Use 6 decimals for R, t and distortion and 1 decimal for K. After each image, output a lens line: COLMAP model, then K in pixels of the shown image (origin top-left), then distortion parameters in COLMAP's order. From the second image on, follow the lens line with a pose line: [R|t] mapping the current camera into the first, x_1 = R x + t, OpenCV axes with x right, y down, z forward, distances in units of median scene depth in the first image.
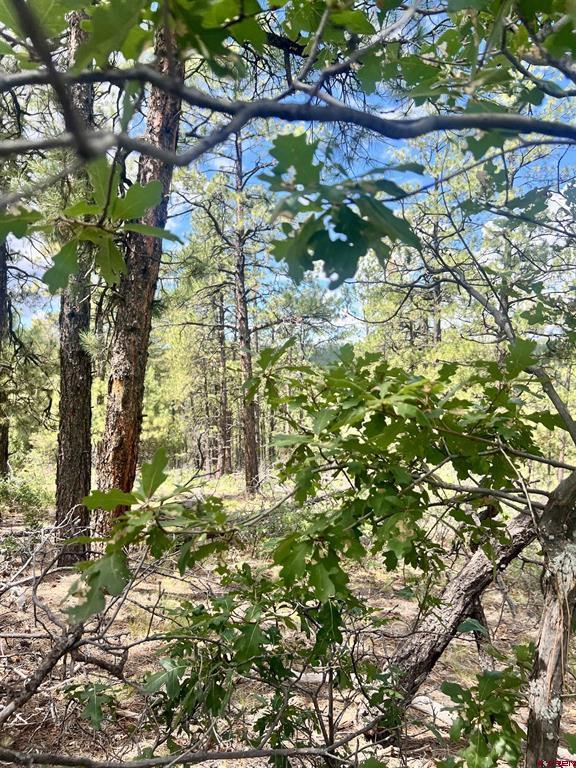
lens RADIAL K [[562.9, 0, 288.0], [0, 562.9, 384.0], [0, 0, 1]] dist [0.093611, -0.139239]
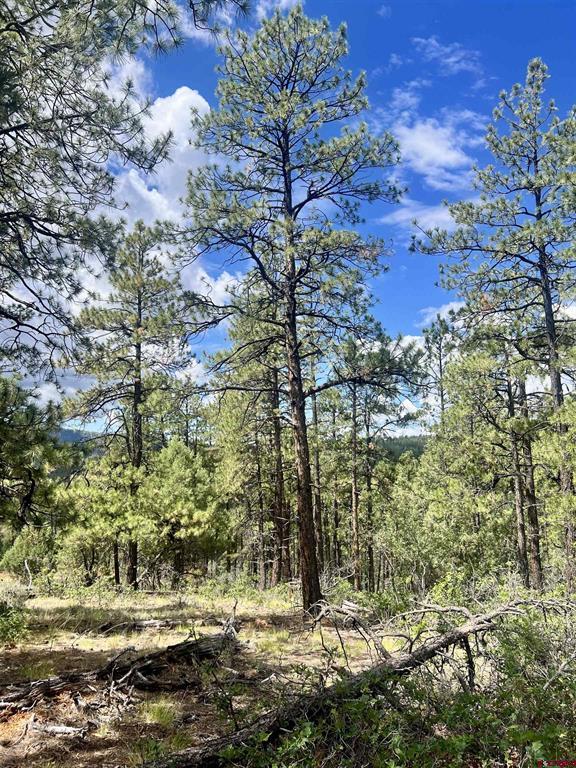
lens RADIAL K [[562.9, 0, 288.0], [0, 562.9, 384.0], [0, 0, 1]] dist [0.093611, -0.139239]
pose [[0.993861, -0.031412, -0.106082, -0.004789], [0.013427, 0.986005, -0.166173, 0.016141], [0.109817, 0.163729, 0.980374, 0.166984]]
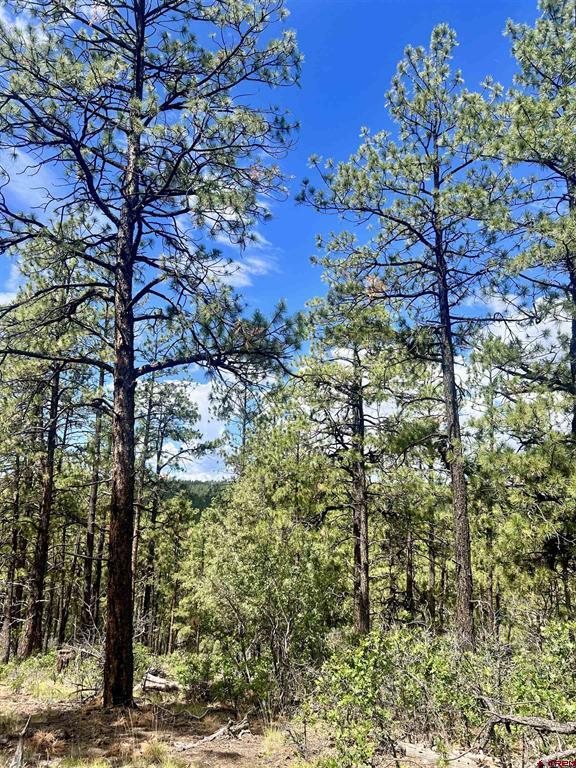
lens RADIAL K [[562.9, 0, 288.0], [0, 562.9, 384.0], [0, 0, 1]] dist [0.093611, -0.139239]
pose [[0.954428, 0.070002, 0.290115, -0.063132], [0.000779, 0.971514, -0.236982, 0.033586], [-0.298440, 0.226408, 0.927186, 0.340219]]
